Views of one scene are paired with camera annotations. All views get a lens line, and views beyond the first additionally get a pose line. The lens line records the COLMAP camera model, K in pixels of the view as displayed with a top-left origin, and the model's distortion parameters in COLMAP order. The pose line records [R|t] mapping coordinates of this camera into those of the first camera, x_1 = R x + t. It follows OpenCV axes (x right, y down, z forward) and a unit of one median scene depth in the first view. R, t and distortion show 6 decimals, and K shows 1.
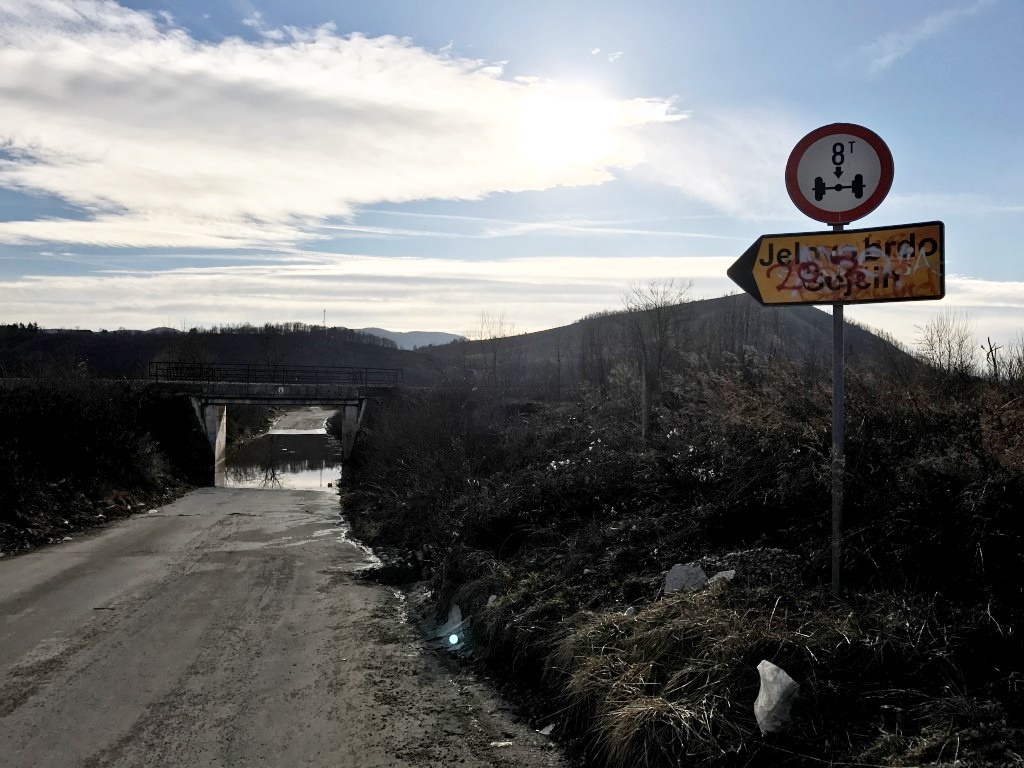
lens RADIAL K [[819.4, 0, 512.0], [0, 819.4, 384.0], [0, 0, 1]] dist [0.043552, -0.002540]
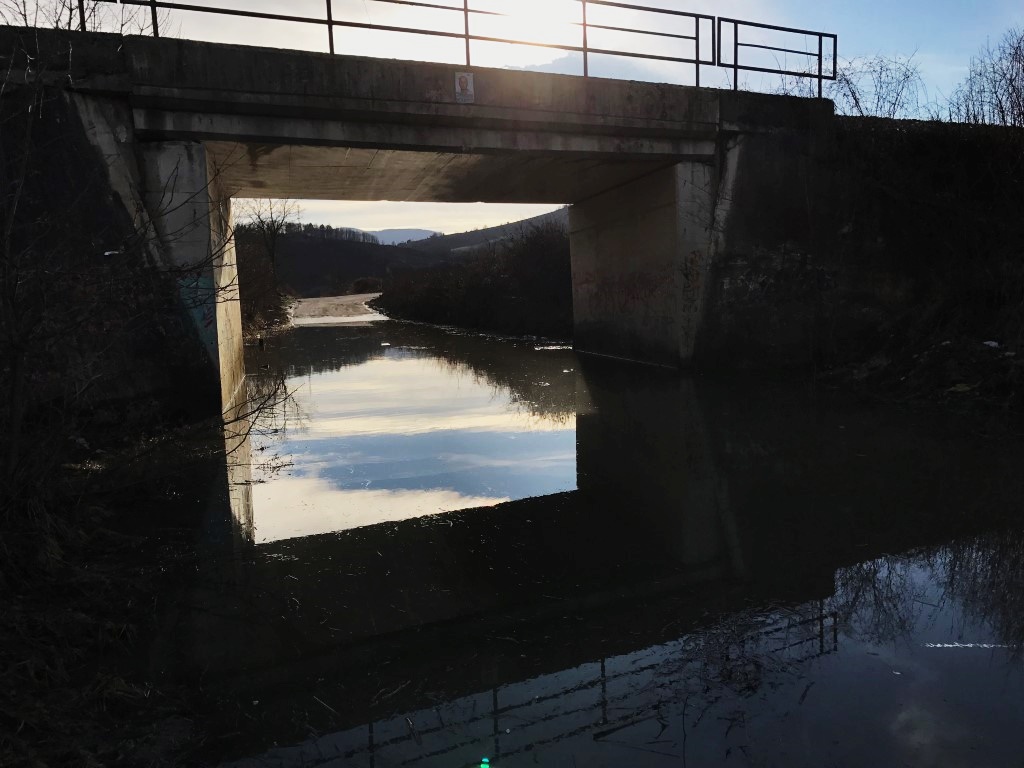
lens RADIAL K [[819.4, 0, 512.0], [0, 819.4, 384.0], [0, 0, 1]] dist [0.043552, -0.002540]
pose [[0.998411, -0.053127, 0.018804, -2.734889], [0.050287, 0.990461, 0.128286, 0.634730], [-0.025440, -0.127136, 0.991559, 7.421754]]
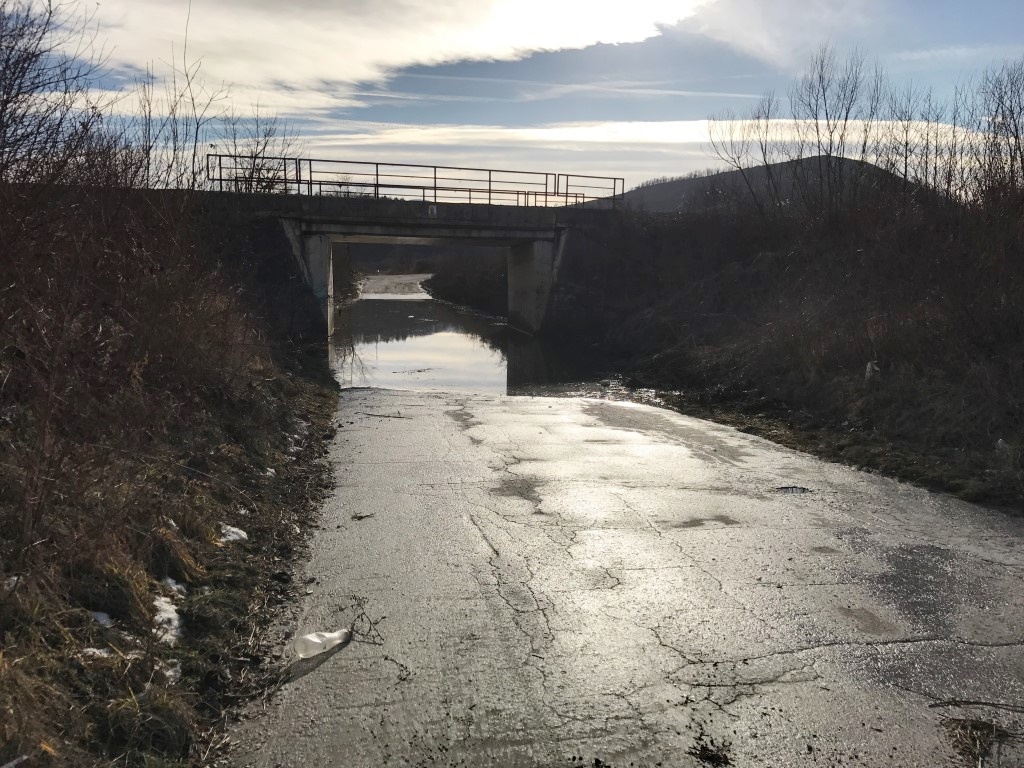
lens RADIAL K [[812.9, 0, 512.0], [0, 812.9, 384.0], [0, 0, 1]] dist [0.117708, -0.000484]
pose [[0.998290, 0.004720, -0.058259, -1.890550], [0.004285, 0.988143, 0.153476, 0.395952], [0.058293, -0.153464, 0.986433, 4.132872]]
